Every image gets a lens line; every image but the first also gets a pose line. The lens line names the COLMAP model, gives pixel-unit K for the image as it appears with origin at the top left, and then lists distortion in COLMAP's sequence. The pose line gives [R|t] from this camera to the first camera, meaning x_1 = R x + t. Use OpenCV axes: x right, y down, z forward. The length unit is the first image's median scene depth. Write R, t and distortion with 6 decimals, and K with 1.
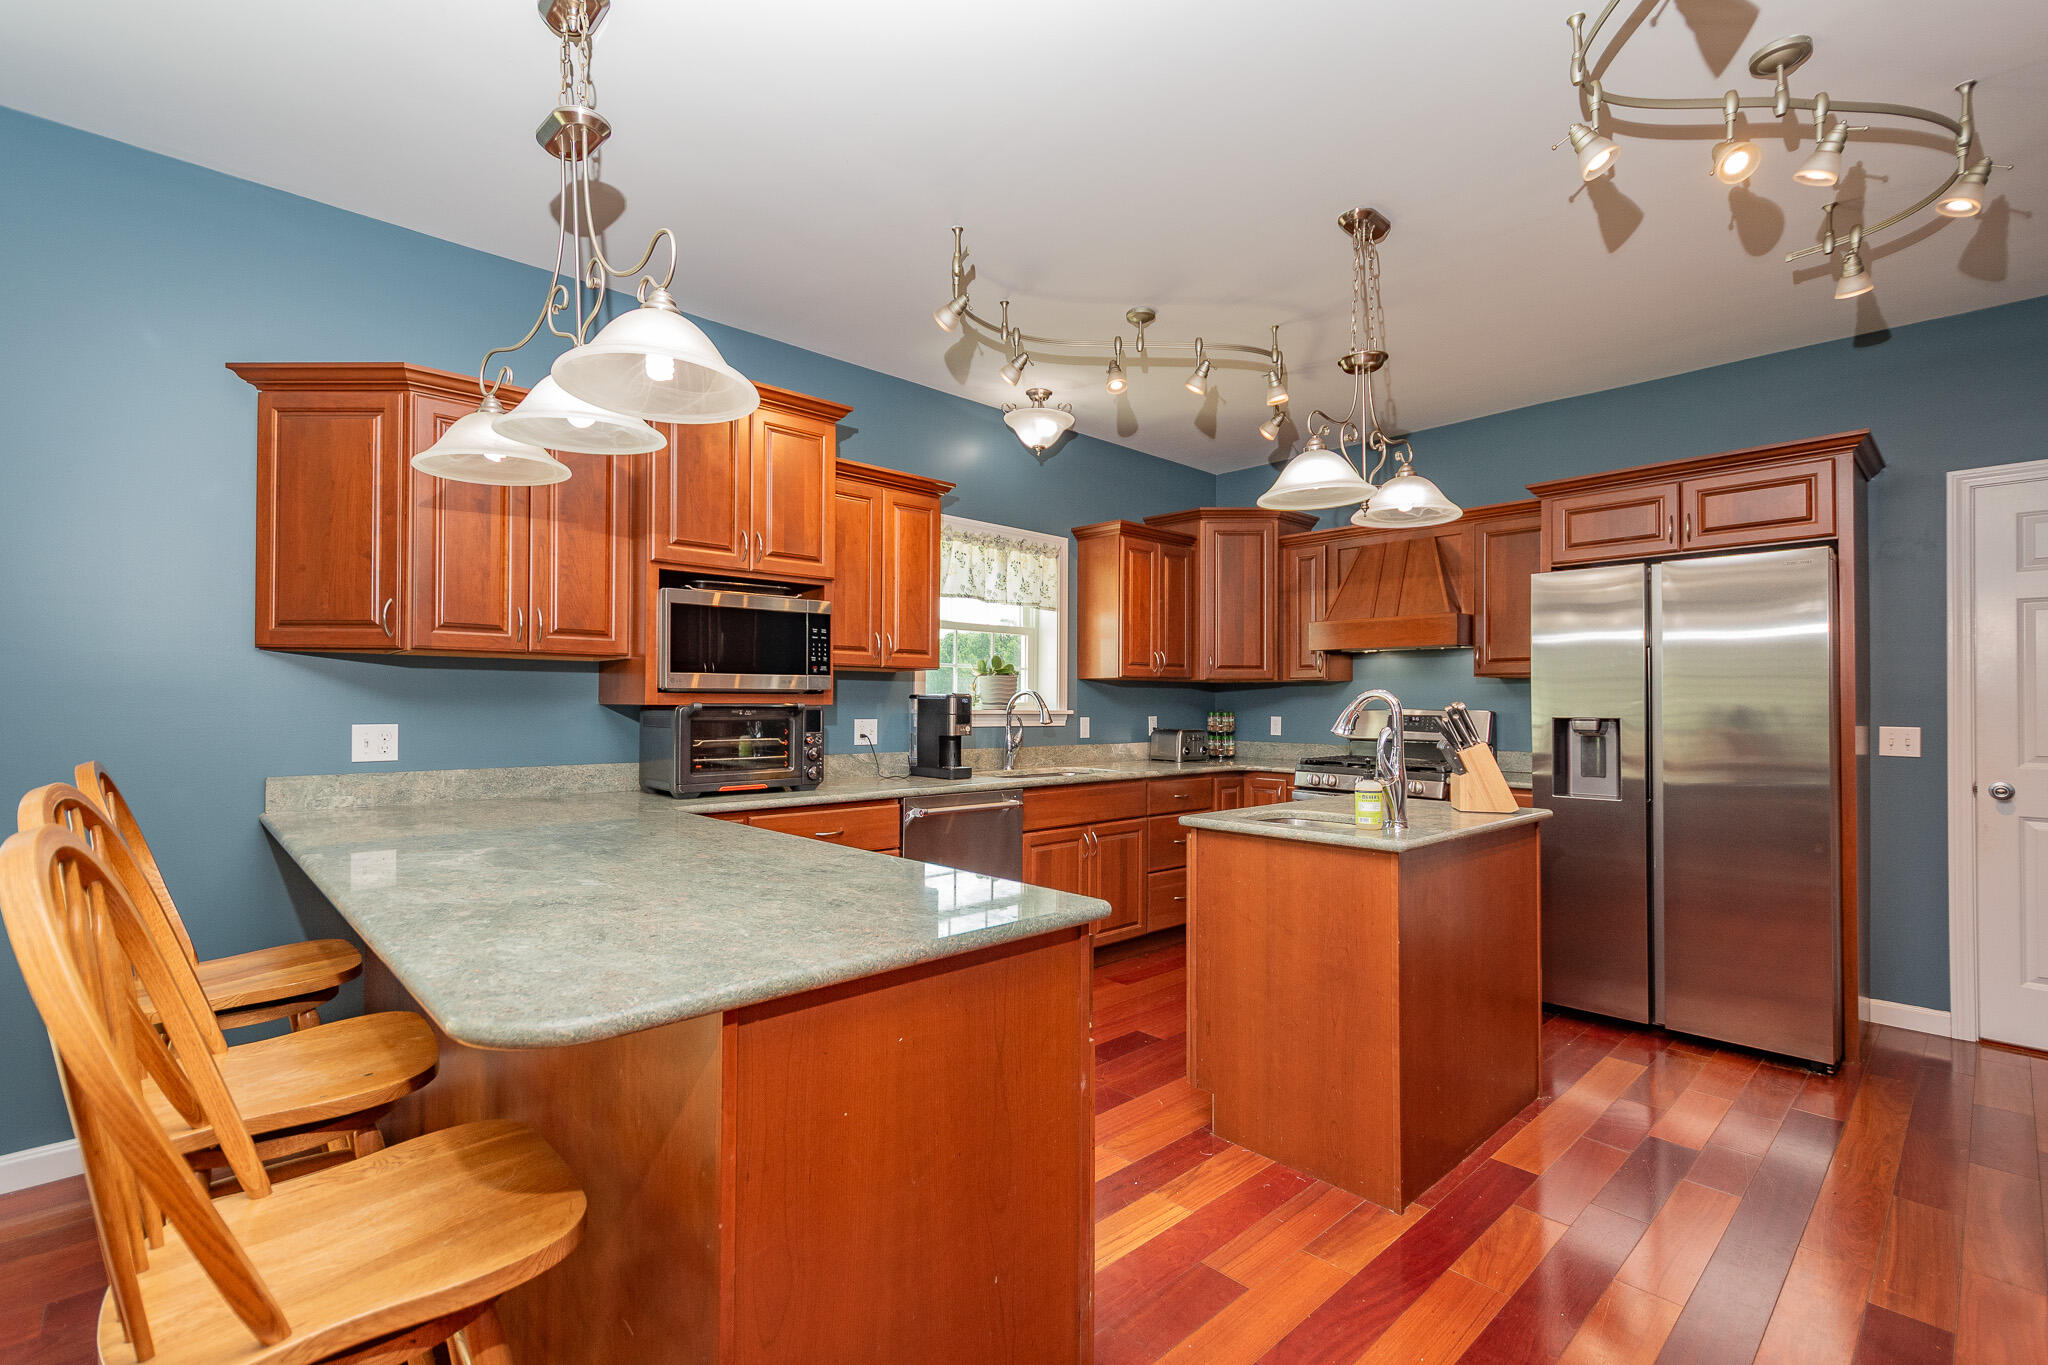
lens RADIAL K [[916.6, 0, 1025.2], [0, 916.6, 730.8], [0, 0, 1]] dist [-0.000170, 0.000004]
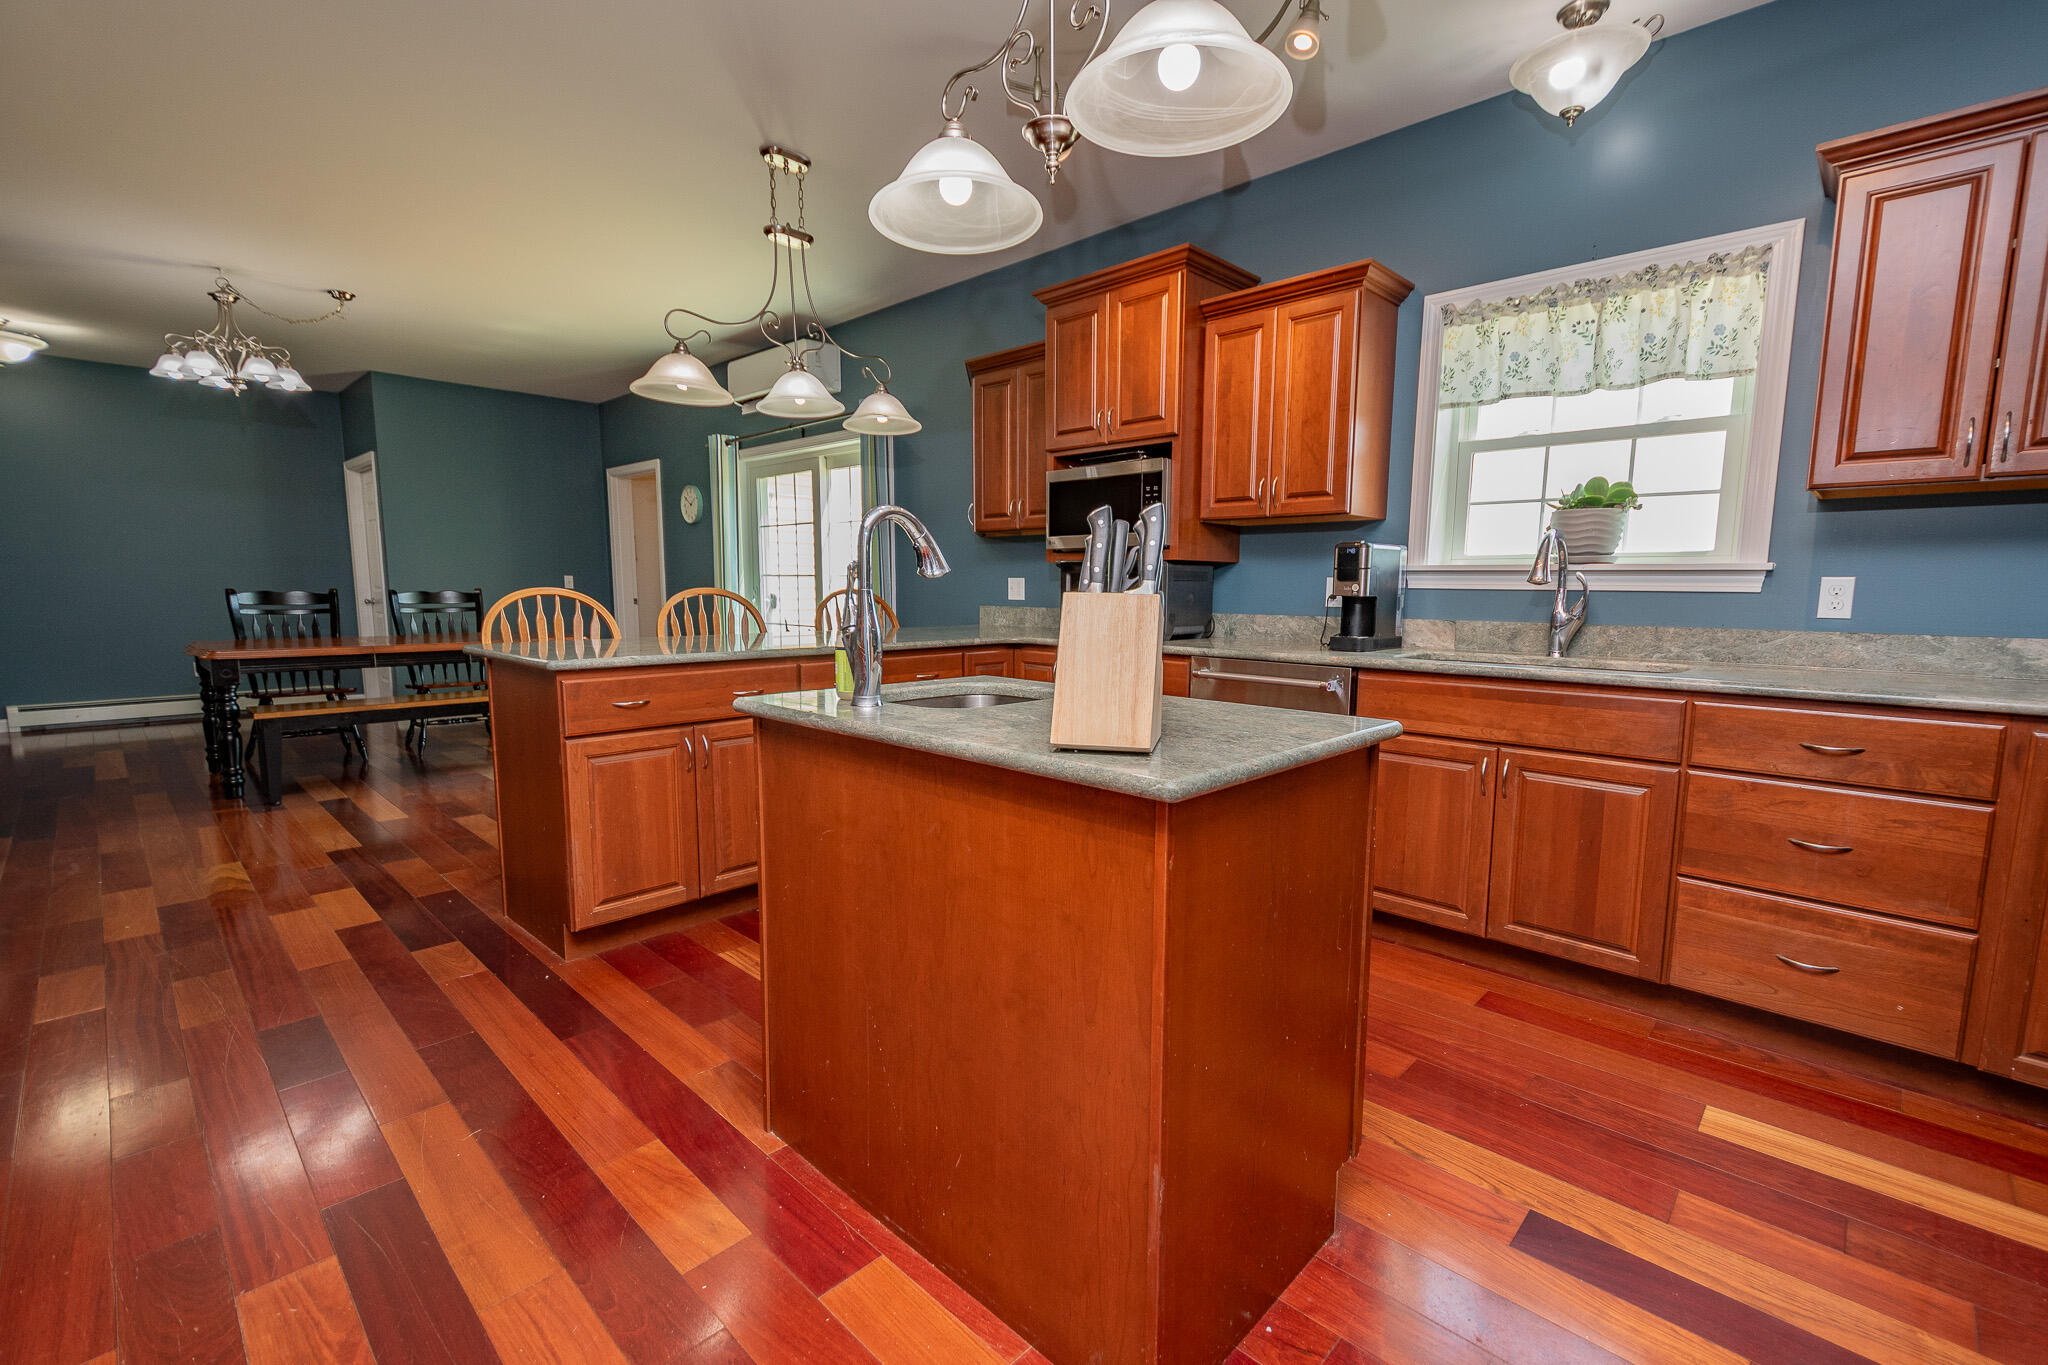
lens RADIAL K [[916.6, 0, 1025.2], [0, 916.6, 730.8], [0, 0, 1]] dist [-0.000170, 0.000004]
pose [[0.071087, 0.170827, -0.982733, 0.720948], [-0.021692, 0.985258, 0.169697, -0.010951], [0.997234, 0.009255, 0.073744, 0.687846]]
